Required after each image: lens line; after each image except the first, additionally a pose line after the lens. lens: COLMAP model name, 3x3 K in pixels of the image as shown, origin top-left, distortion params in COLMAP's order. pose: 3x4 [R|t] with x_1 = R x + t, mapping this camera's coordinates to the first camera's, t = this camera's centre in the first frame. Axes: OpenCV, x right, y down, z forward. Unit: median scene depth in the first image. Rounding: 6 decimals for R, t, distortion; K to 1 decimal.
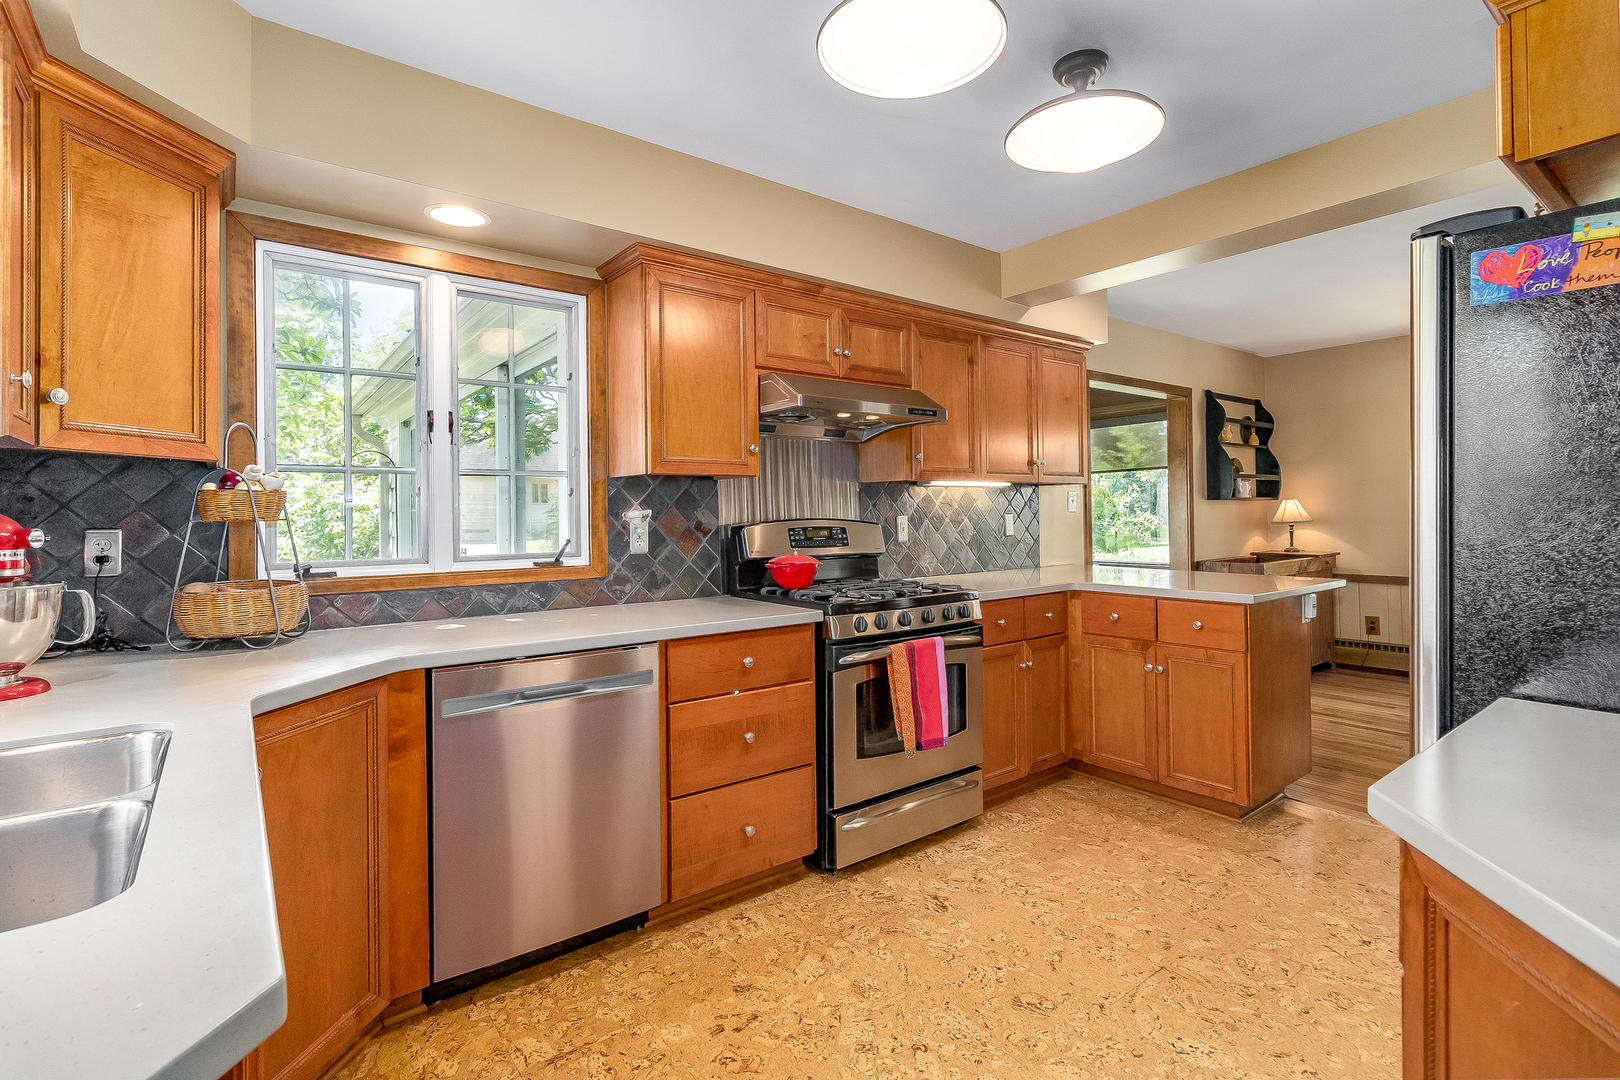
lens RADIAL K [[764.5, 0, 804.1], [0, 764.5, 500.6], [0, 0, 1]] dist [0.002604, 0.000225]
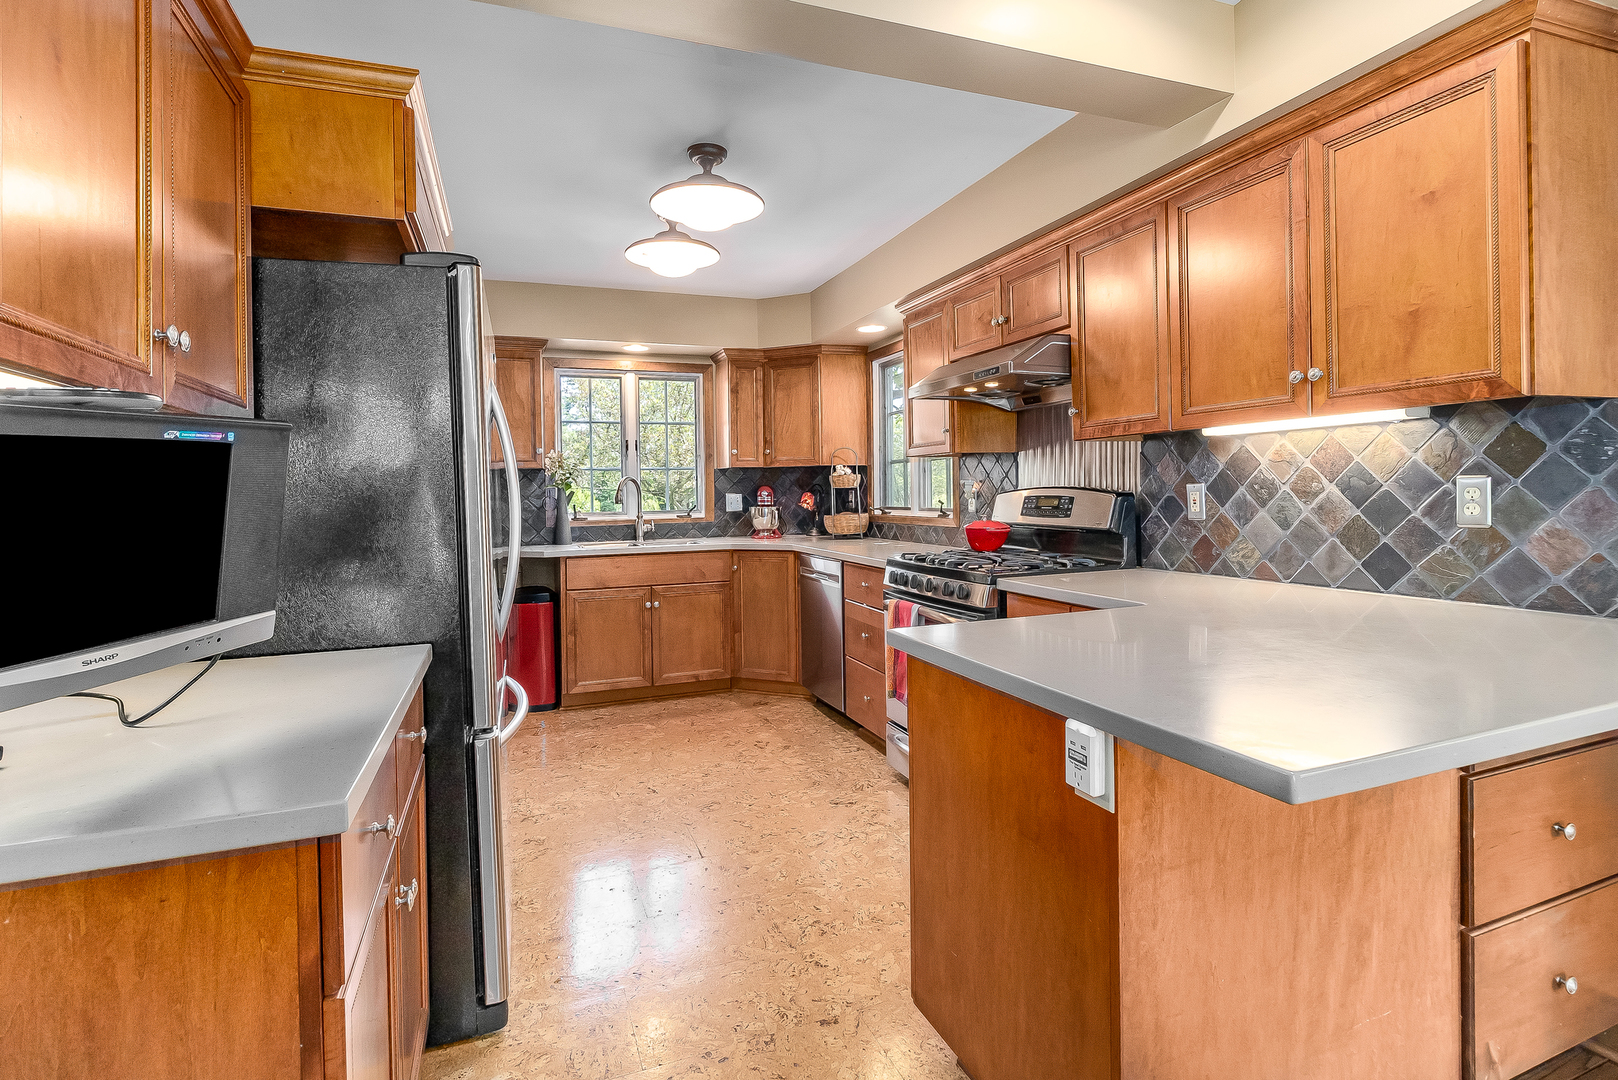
lens RADIAL K [[763.6, 0, 803.1], [0, 763.6, 500.6], [0, 0, 1]] dist [0.002604, 0.000225]
pose [[-0.280598, 0.024914, -0.959502, 0.922439], [0.034360, 0.999283, 0.015899, 0.013468], [0.959210, -0.028507, -0.281253, 0.881592]]
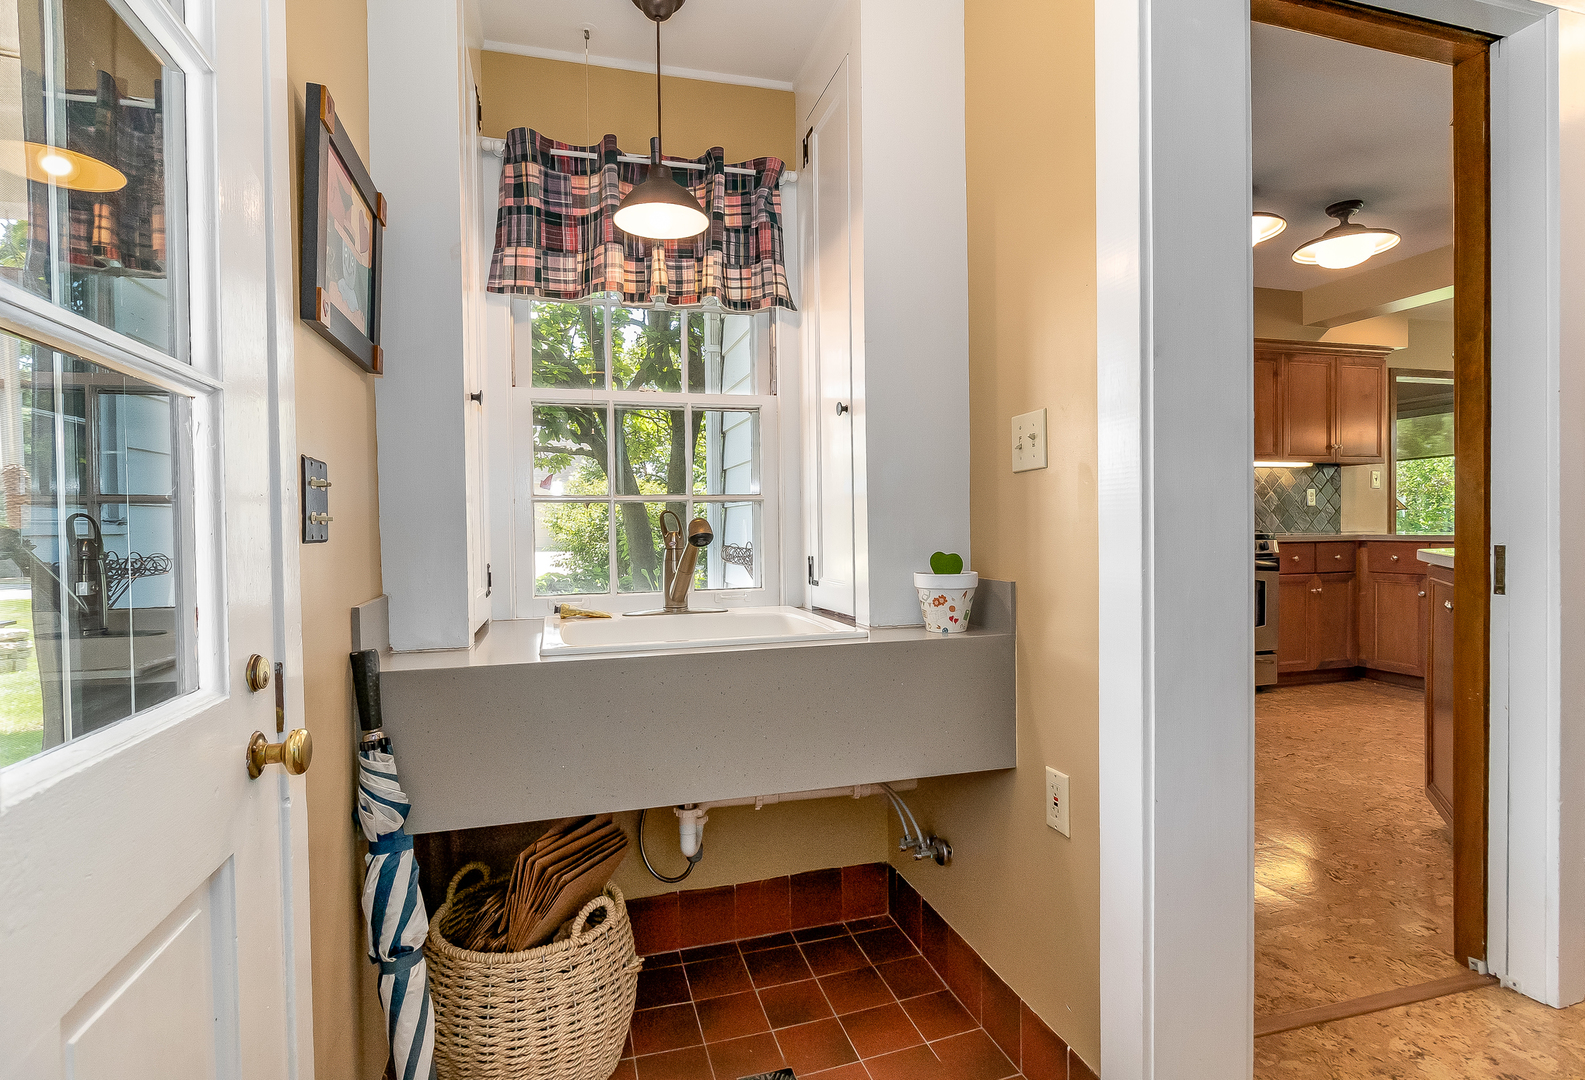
lens RADIAL K [[768.2, 0, 784.8], [0, 768.2, 526.4], [0, 0, 1]] dist [-0.000332, -0.000002]
pose [[0.931474, 0.008838, -0.363700, -0.100980], [0.001880, 0.999575, 0.029105, 0.050776], [0.363802, -0.027795, 0.931061, -0.626738]]
